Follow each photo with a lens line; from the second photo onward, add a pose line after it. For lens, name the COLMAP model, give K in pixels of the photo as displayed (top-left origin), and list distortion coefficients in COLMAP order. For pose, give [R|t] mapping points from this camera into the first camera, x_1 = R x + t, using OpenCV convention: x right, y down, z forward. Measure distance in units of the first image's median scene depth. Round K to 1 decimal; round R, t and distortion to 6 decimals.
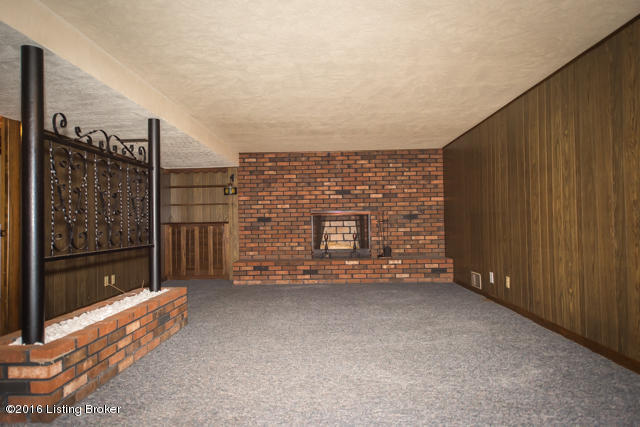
lens RADIAL K [[418.2, 0, 320.0], [0, 418.2, 213.5], [0, 0, 1]] dist [-0.000983, -0.000496]
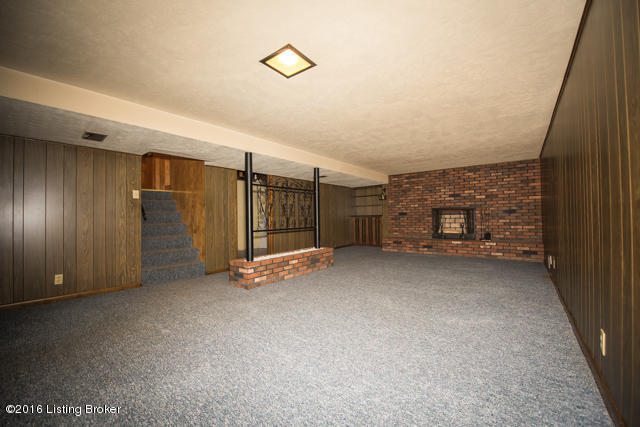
lens RADIAL K [[251.4, 0, 320.0], [0, 251.4, 213.5], [0, 0, 1]] dist [-0.014026, -0.003161]
pose [[0.805800, -0.004152, -0.592173, 0.200137], [0.014831, 0.999803, 0.013172, -0.005134], [0.592002, -0.019397, 0.805703, -0.011785]]
